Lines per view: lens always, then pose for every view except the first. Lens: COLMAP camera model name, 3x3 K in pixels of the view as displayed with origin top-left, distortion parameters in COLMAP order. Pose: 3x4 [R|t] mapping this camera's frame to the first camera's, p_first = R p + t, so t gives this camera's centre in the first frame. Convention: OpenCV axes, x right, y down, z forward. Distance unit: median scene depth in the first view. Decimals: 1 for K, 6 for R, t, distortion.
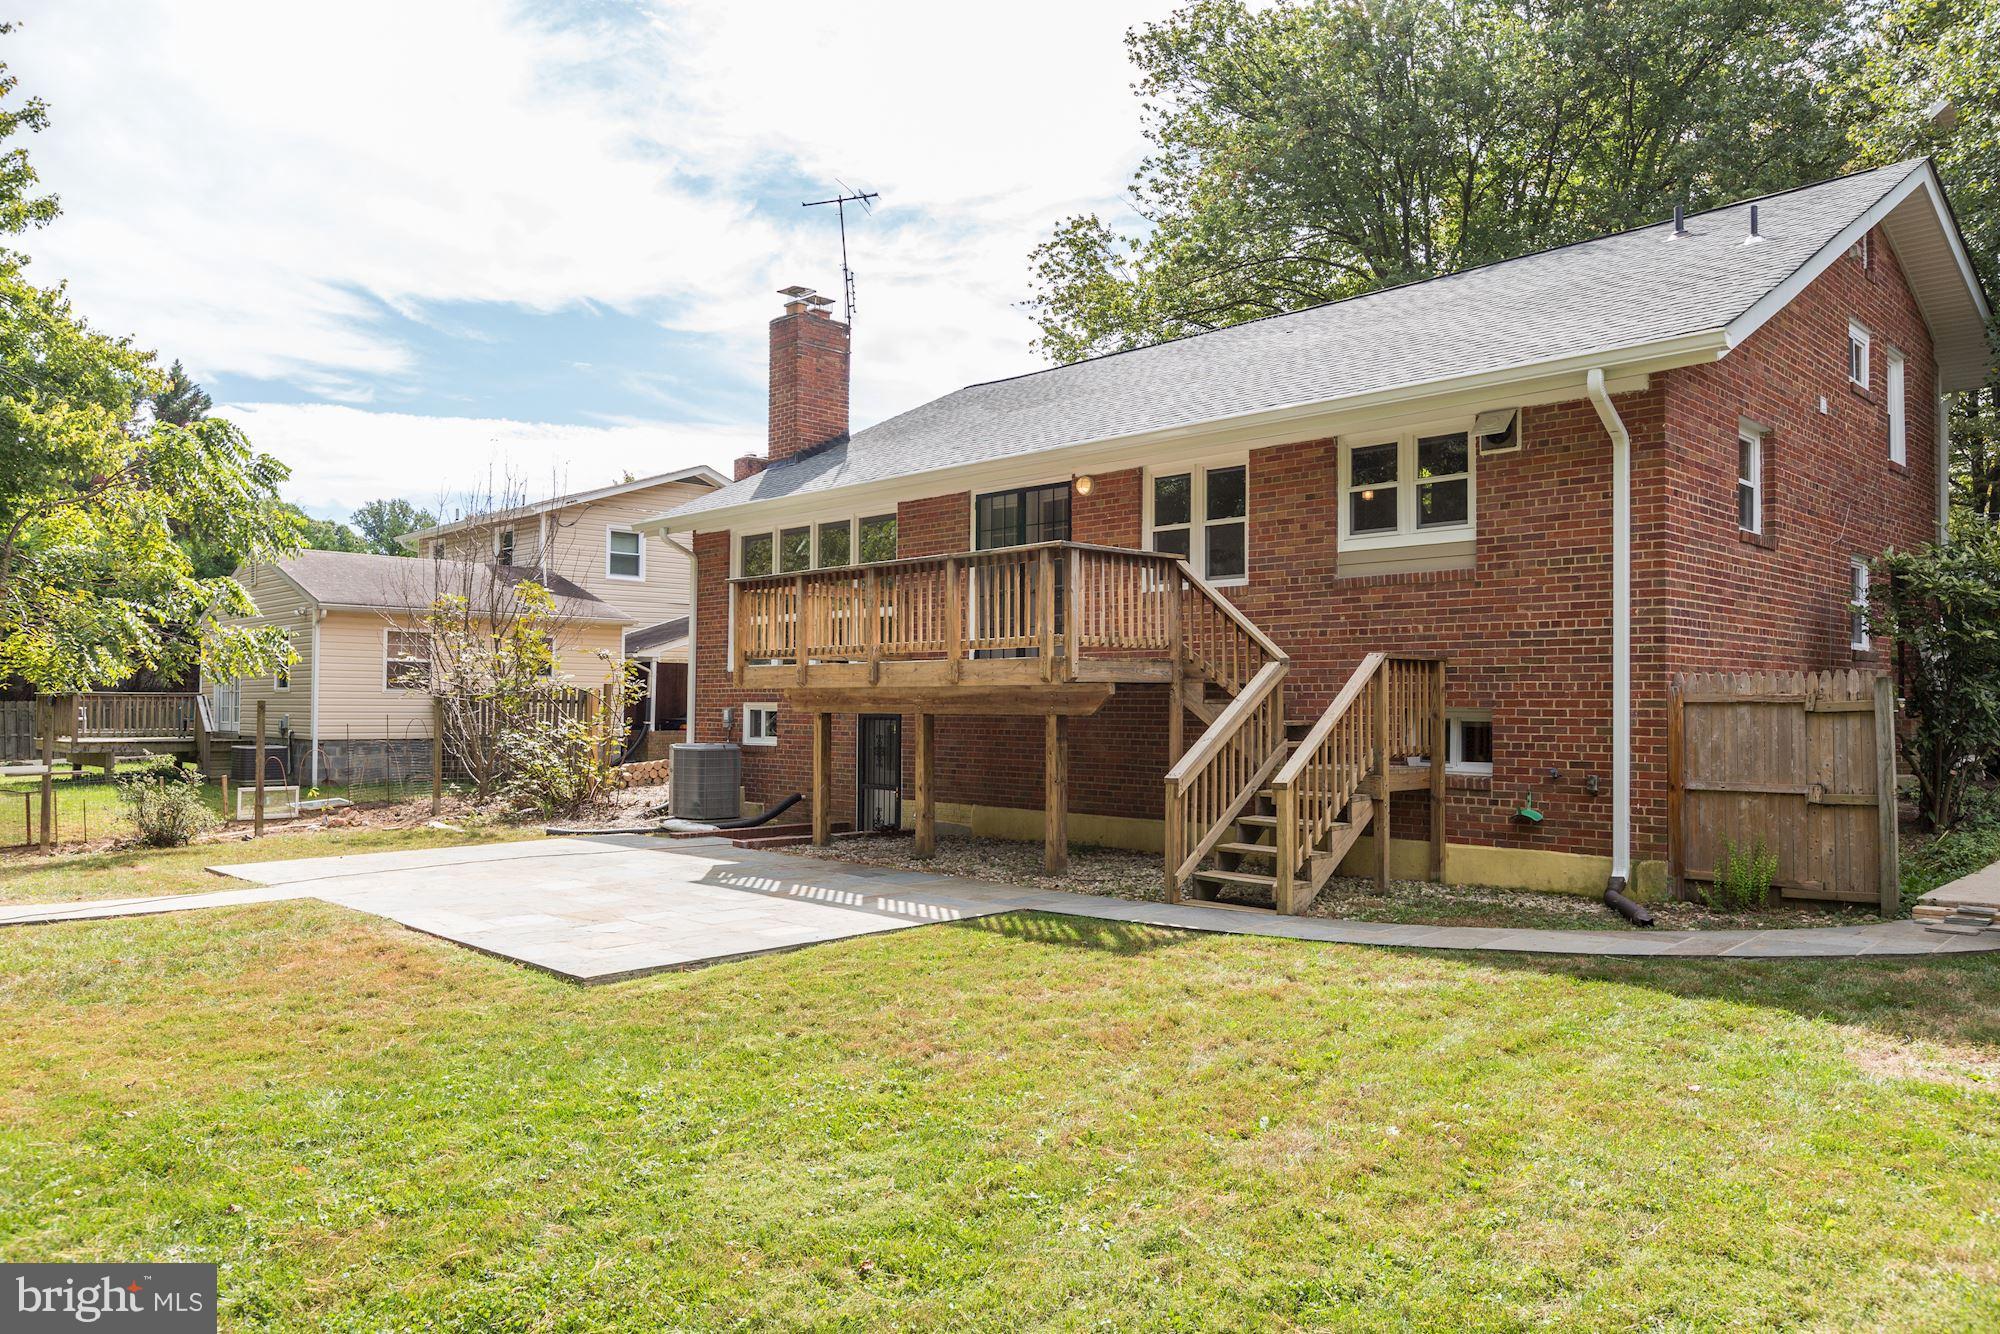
lens RADIAL K [[1296.7, 0, 1002.5], [0, 1296.7, 630.7], [0, 0, 1]] dist [-0.040577, 0.000545]
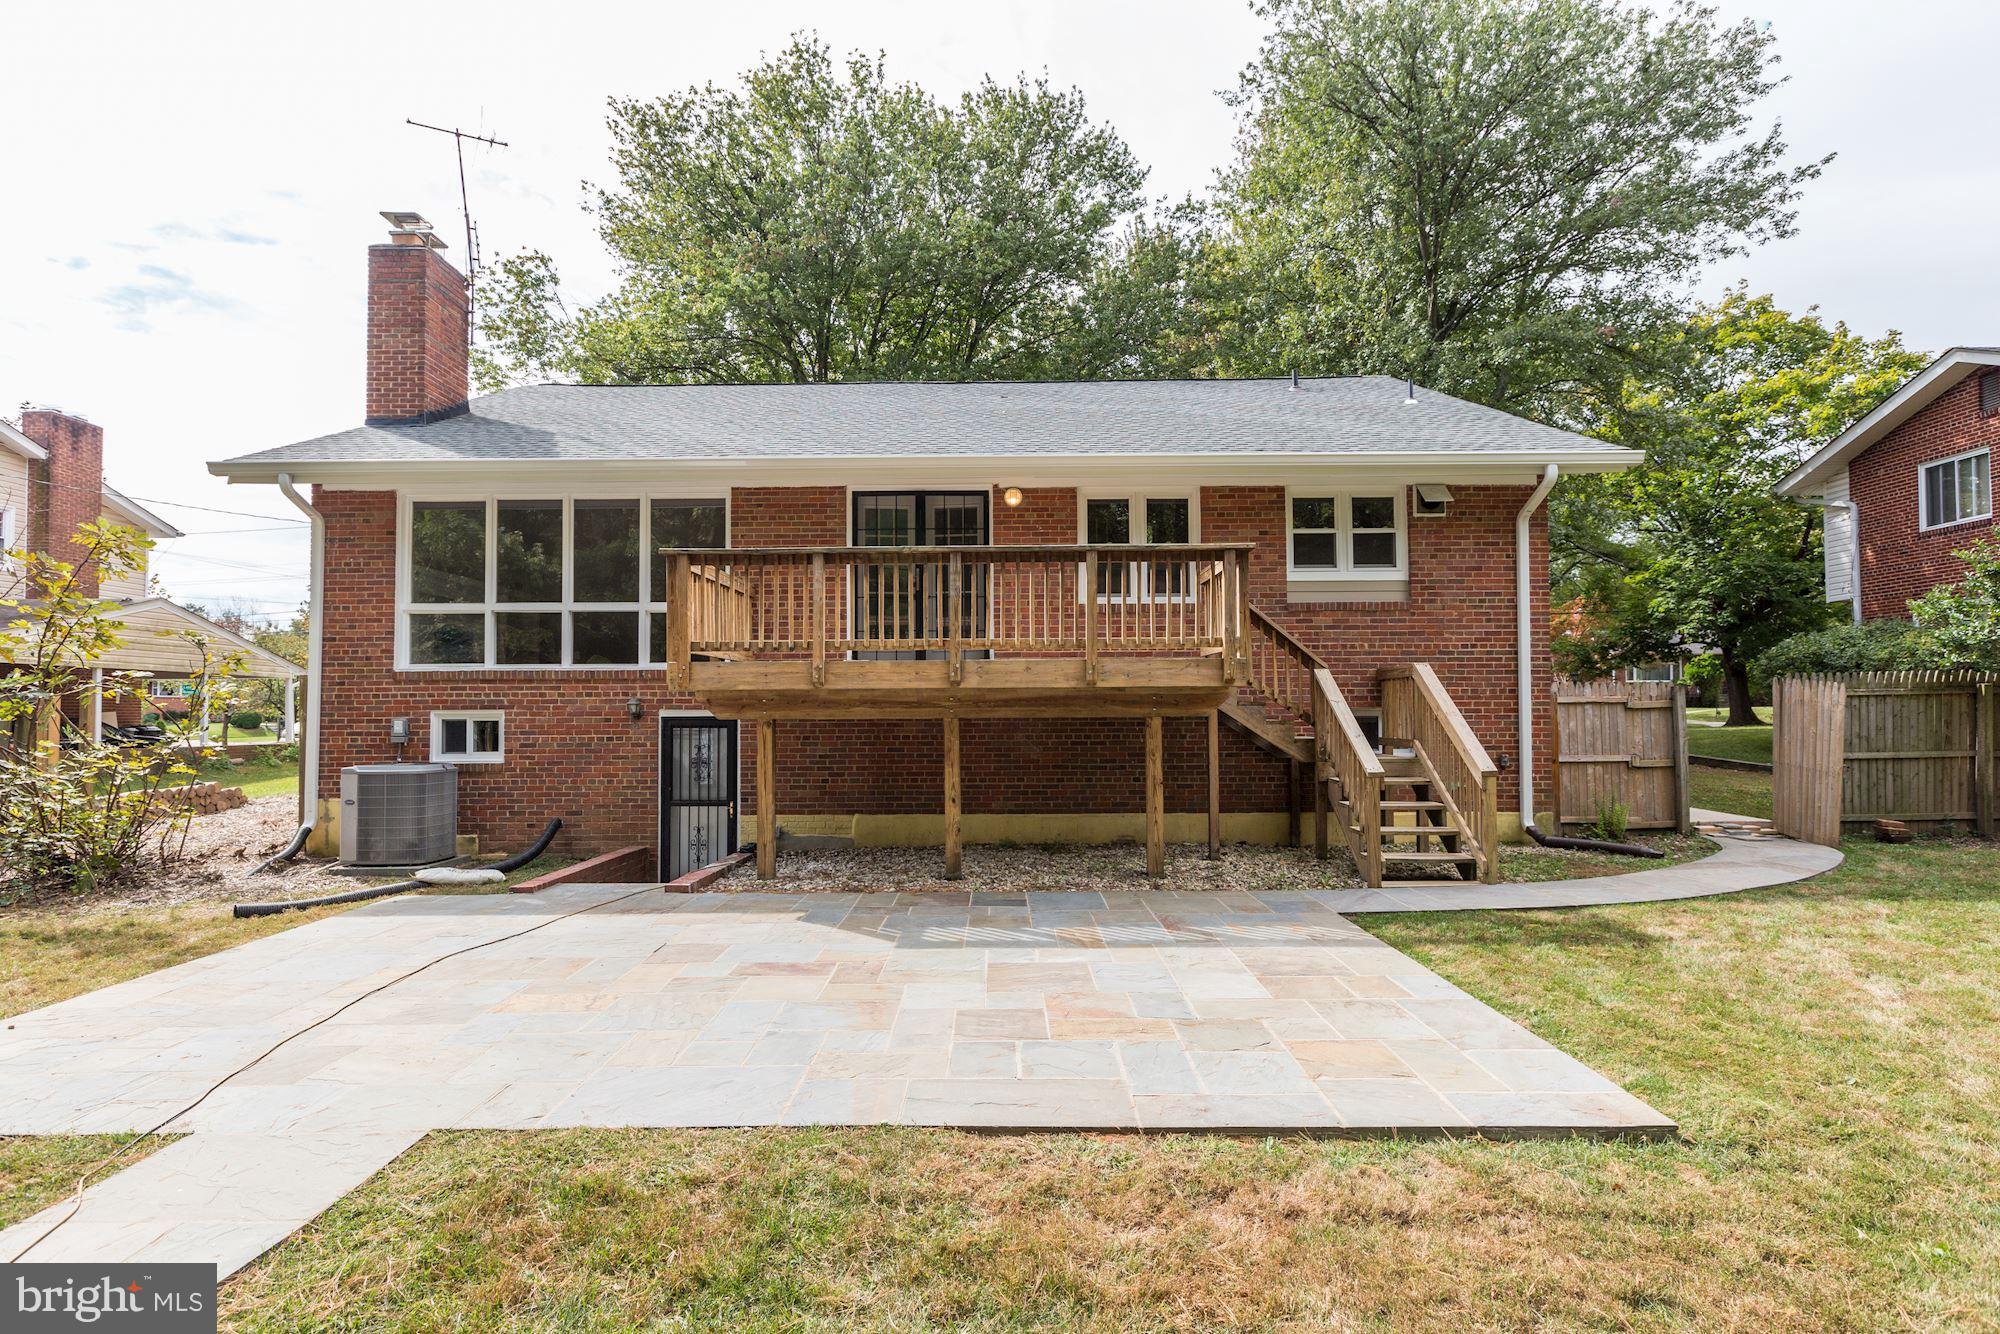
lens RADIAL K [[917.7, 0, 990.3], [0, 917.7, 666.5], [0, 0, 1]] dist [-0.020030, 0.011668]
pose [[0.719722, 0.025460, 0.693796, -0.468714], [-0.031170, 0.999505, -0.004344, 0.028167], [-0.693563, -0.018499, 0.720159, 0.497267]]
